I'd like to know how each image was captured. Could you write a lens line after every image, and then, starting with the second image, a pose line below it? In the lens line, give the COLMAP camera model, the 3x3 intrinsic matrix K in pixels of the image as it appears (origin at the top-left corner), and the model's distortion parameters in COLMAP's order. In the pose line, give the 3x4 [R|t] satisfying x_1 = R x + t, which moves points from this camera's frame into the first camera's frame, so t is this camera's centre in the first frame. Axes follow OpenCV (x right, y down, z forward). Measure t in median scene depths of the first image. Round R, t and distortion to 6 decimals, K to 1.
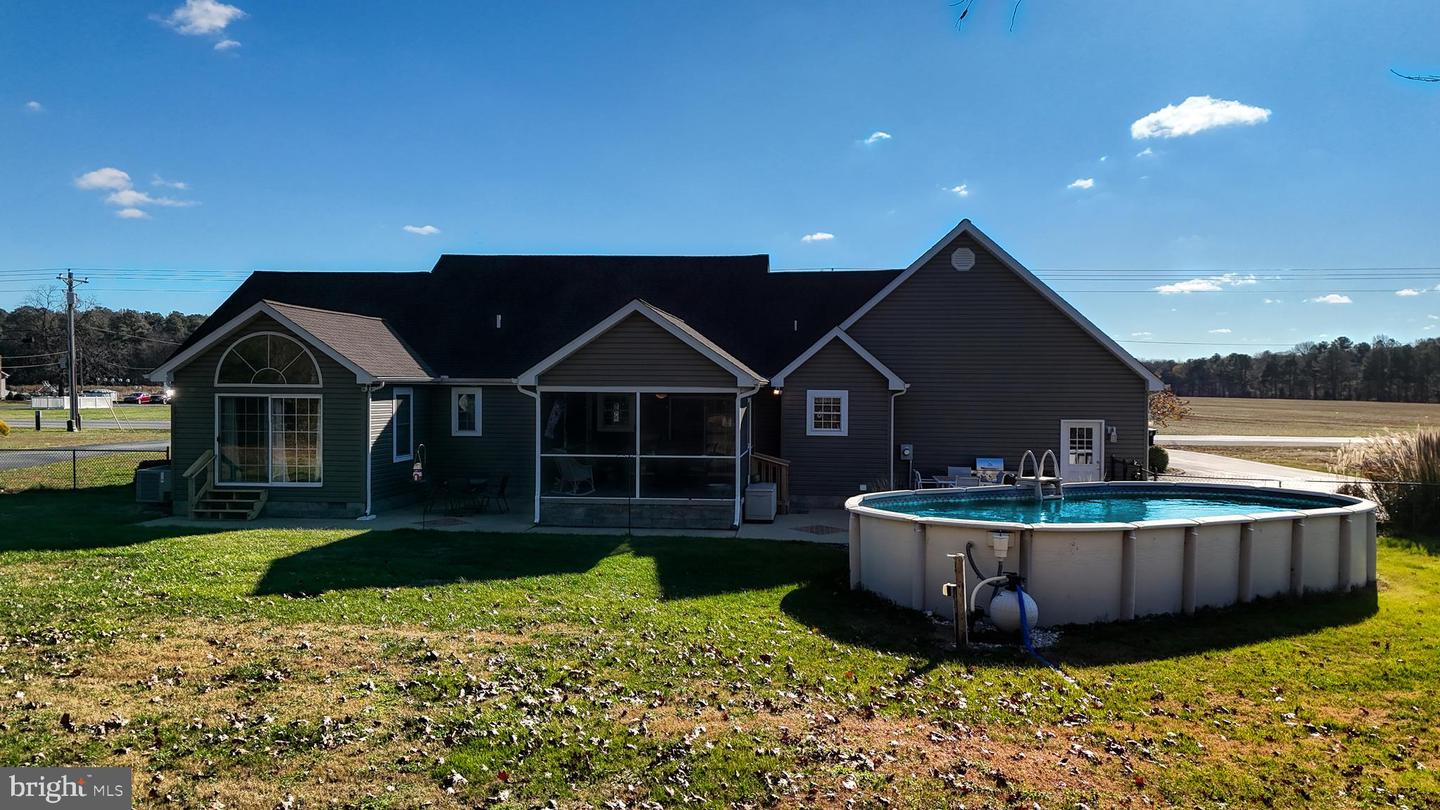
lens RADIAL K [[1059.2, 0, 728.0], [0, 1059.2, 398.3], [0, 0, 1]] dist [0.043974, -0.009357]
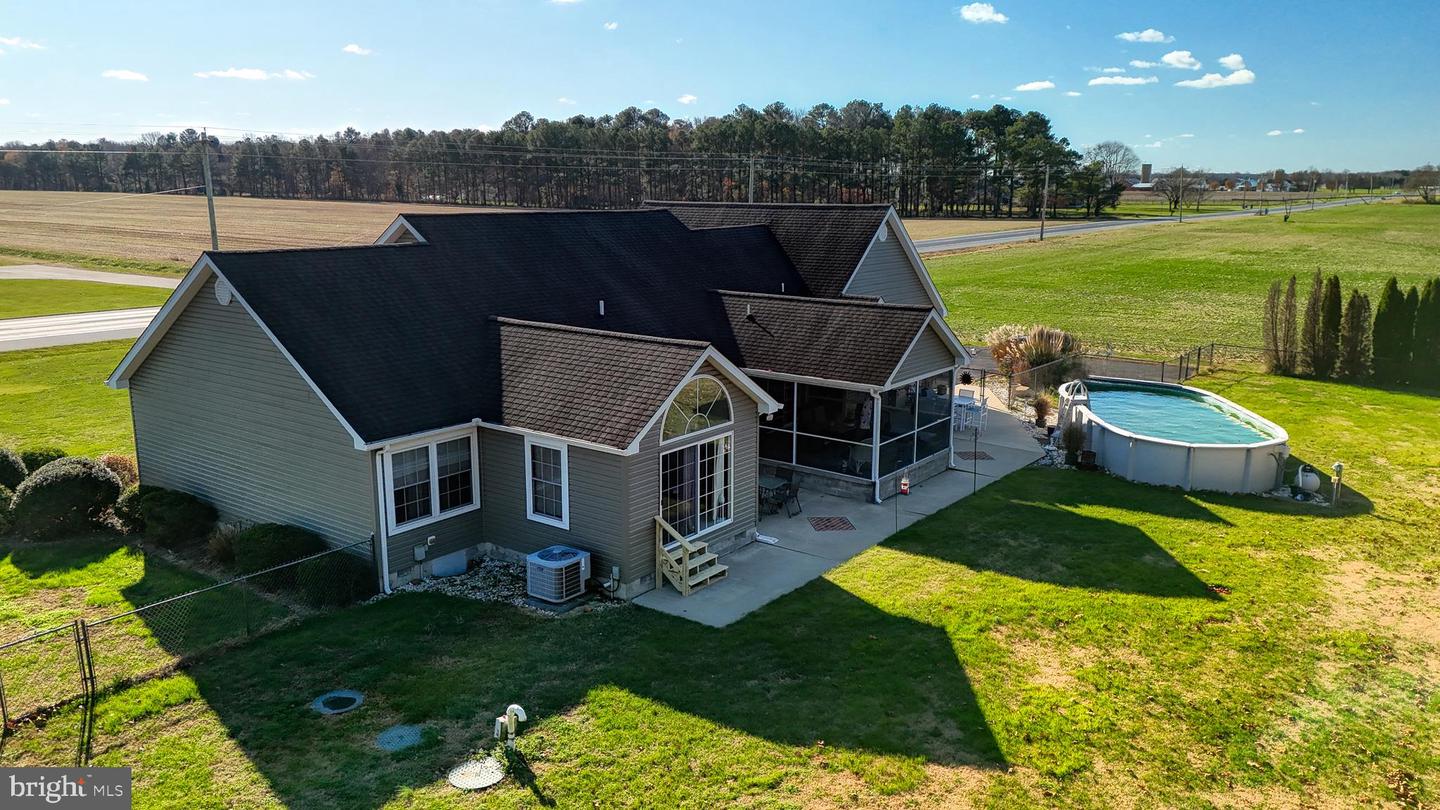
lens RADIAL K [[1059.2, 0, 726.4], [0, 1059.2, 396.4], [0, 0, 1]] dist [0.043974, -0.009357]
pose [[0.521185, -0.176861, 0.834917, -1.085548], [0.008132, 0.979277, 0.202364, -0.209407], [-0.853405, -0.098679, 0.511823, 0.480622]]
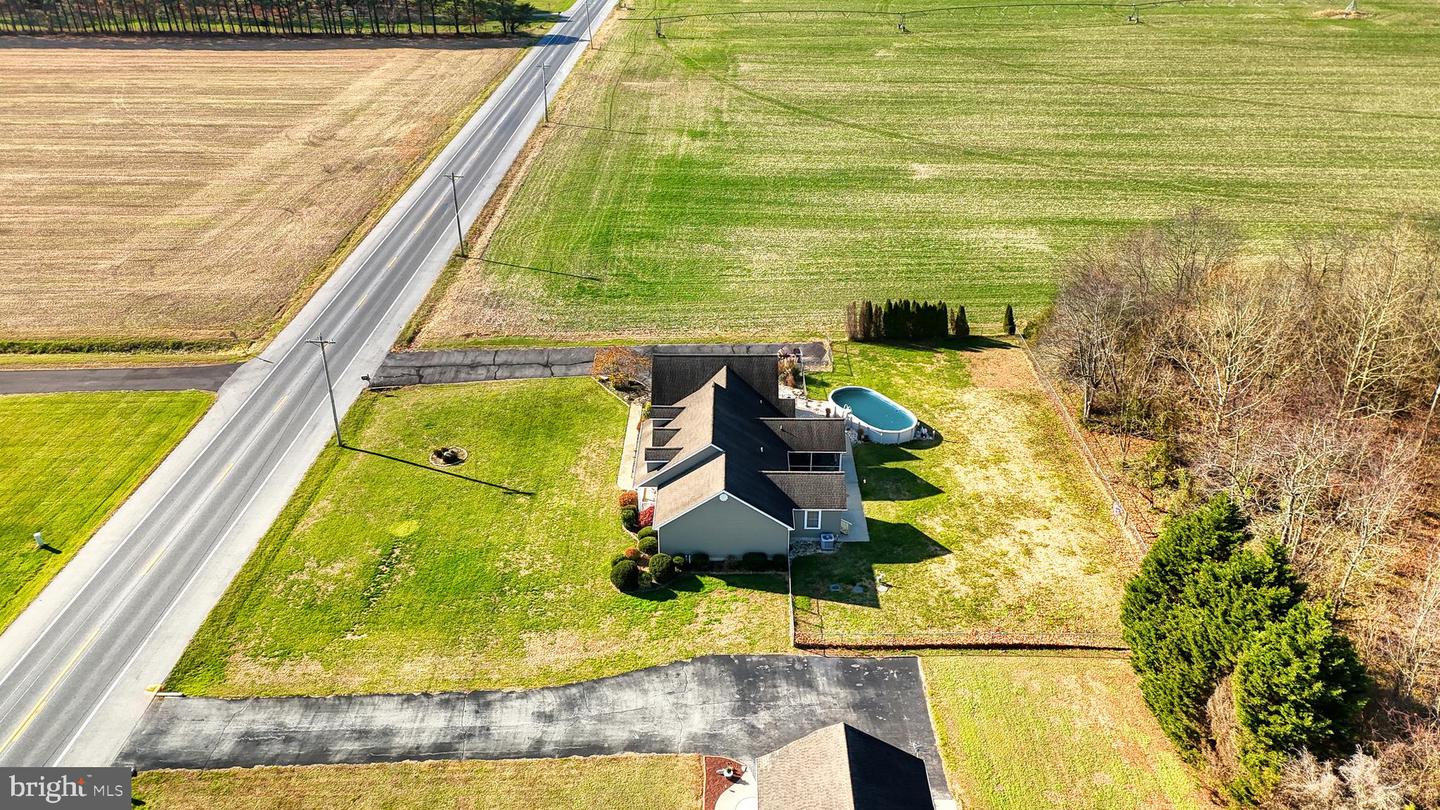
lens RADIAL K [[1059.2, 0, 722.9], [0, 1059.2, 411.0], [0, 0, 1]] dist [0.043974, -0.009357]
pose [[-0.083205, -0.473489, 0.876861, -2.996329], [0.012147, 0.879365, 0.475994, -1.713552], [-0.996458, 0.050256, -0.067416, 1.463179]]
